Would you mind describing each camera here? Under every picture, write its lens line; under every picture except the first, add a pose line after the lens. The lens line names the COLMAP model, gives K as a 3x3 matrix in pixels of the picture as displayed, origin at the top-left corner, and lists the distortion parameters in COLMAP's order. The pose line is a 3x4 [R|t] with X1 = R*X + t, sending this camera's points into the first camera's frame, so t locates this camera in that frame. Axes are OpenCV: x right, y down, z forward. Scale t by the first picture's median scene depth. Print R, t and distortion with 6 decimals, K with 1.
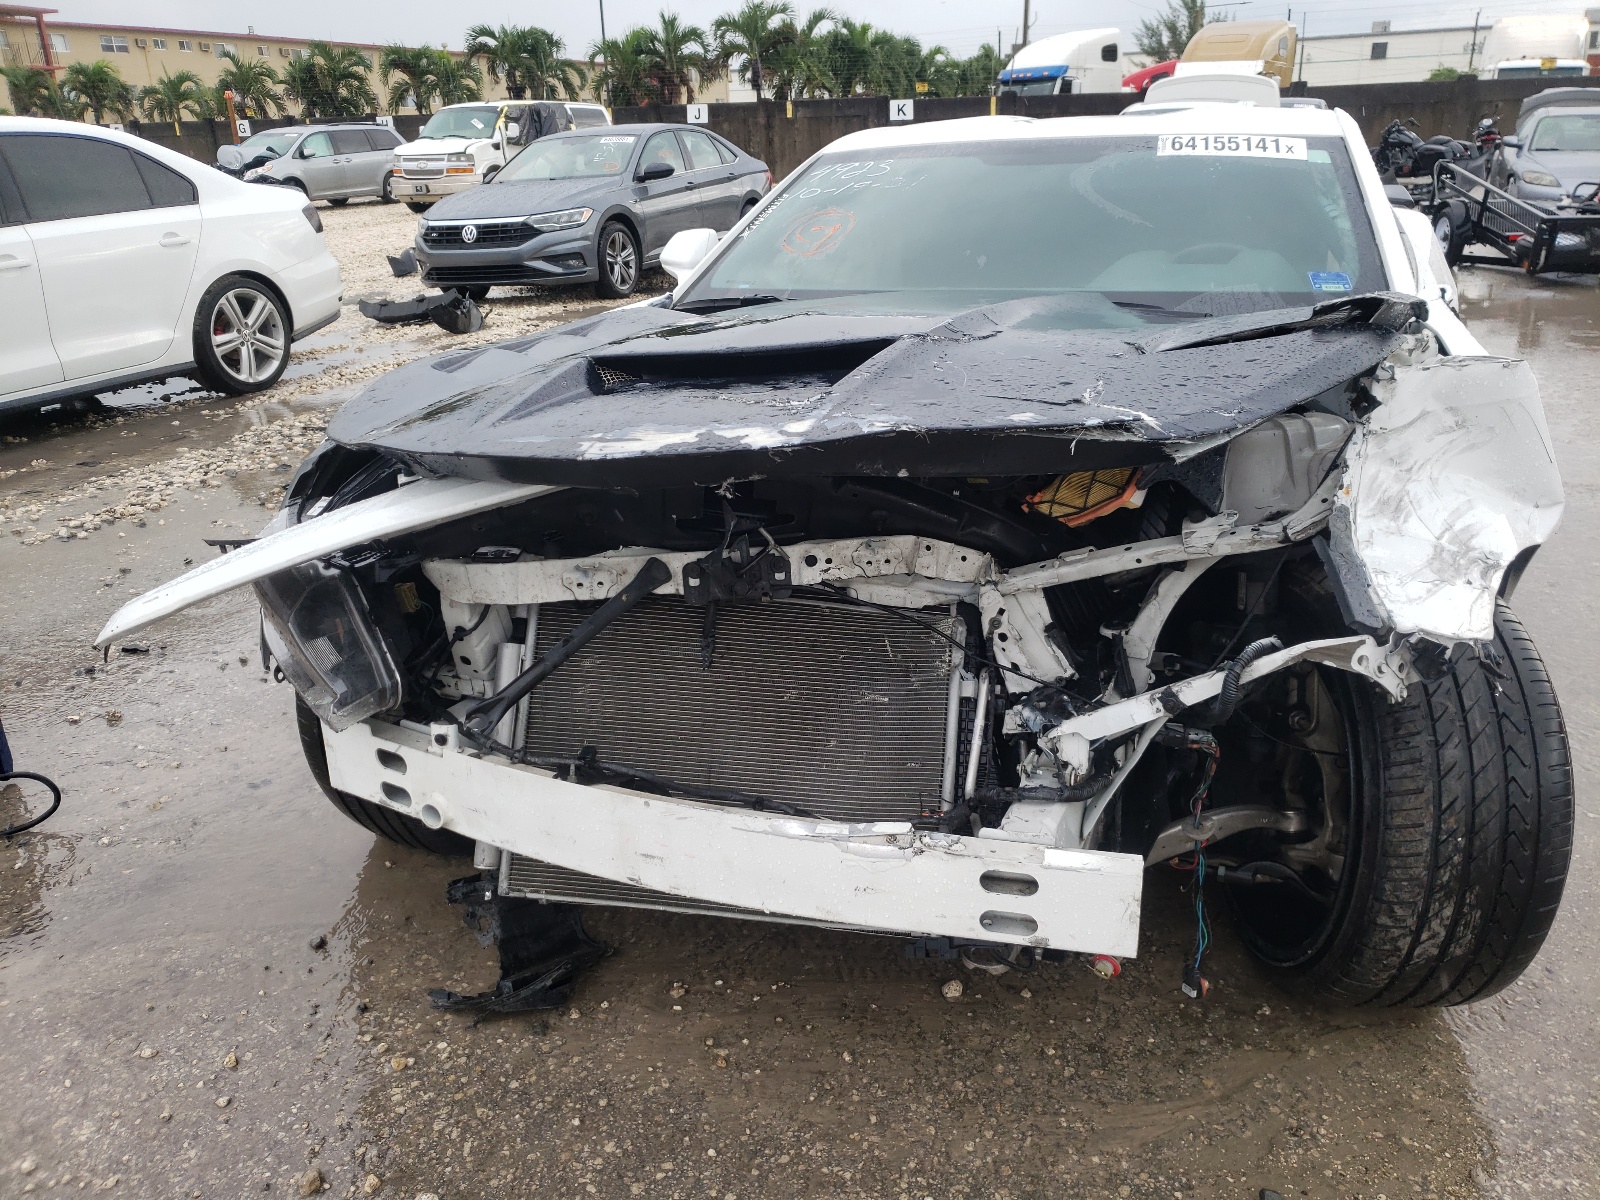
lens RADIAL K [[1234.0, 0, 834.5], [0, 1234.0, 601.1], [0, 0, 1]] dist [-0.006284, 0.044523]
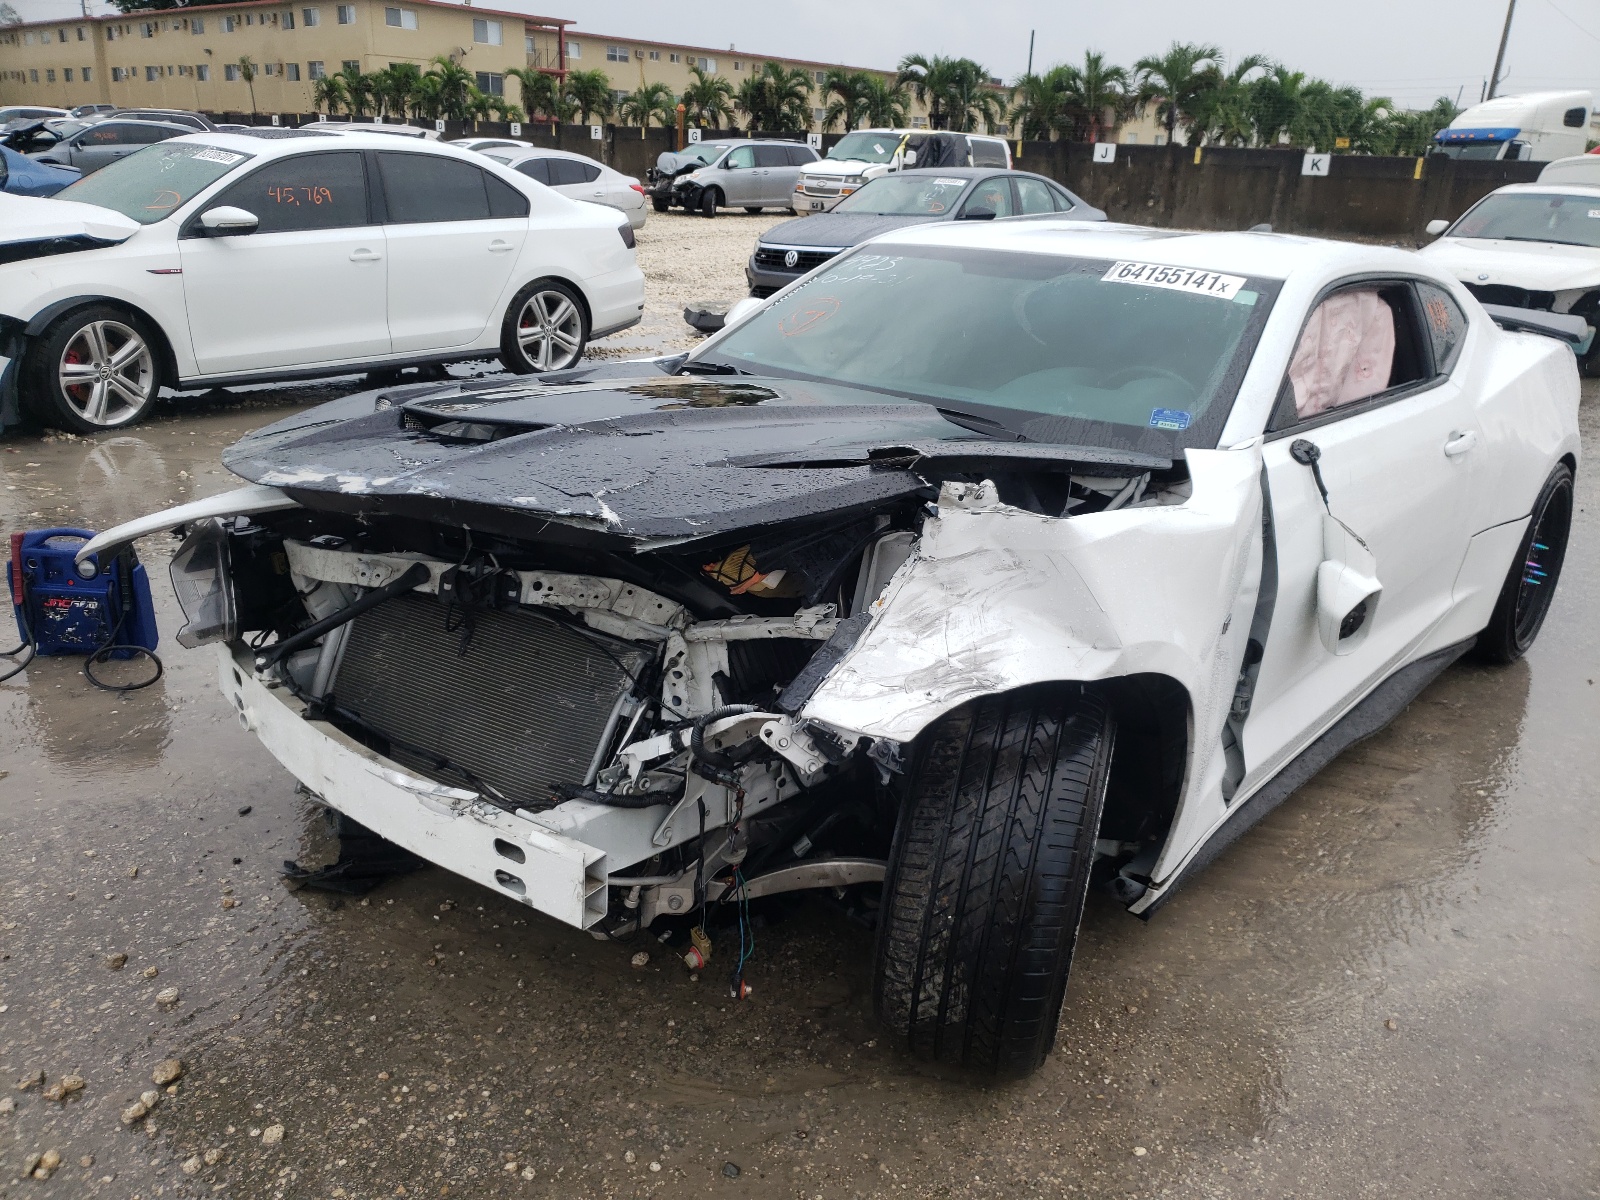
lens RADIAL K [[1234.0, 0, 834.5], [0, 1234.0, 601.1], [0, 0, 1]] dist [-0.006284, 0.044523]
pose [[0.945650, 0.173392, -0.275102, 0.129981], [-0.179160, 0.983811, 0.004225, -0.016228], [0.271381, 0.045291, 0.961406, -0.028979]]
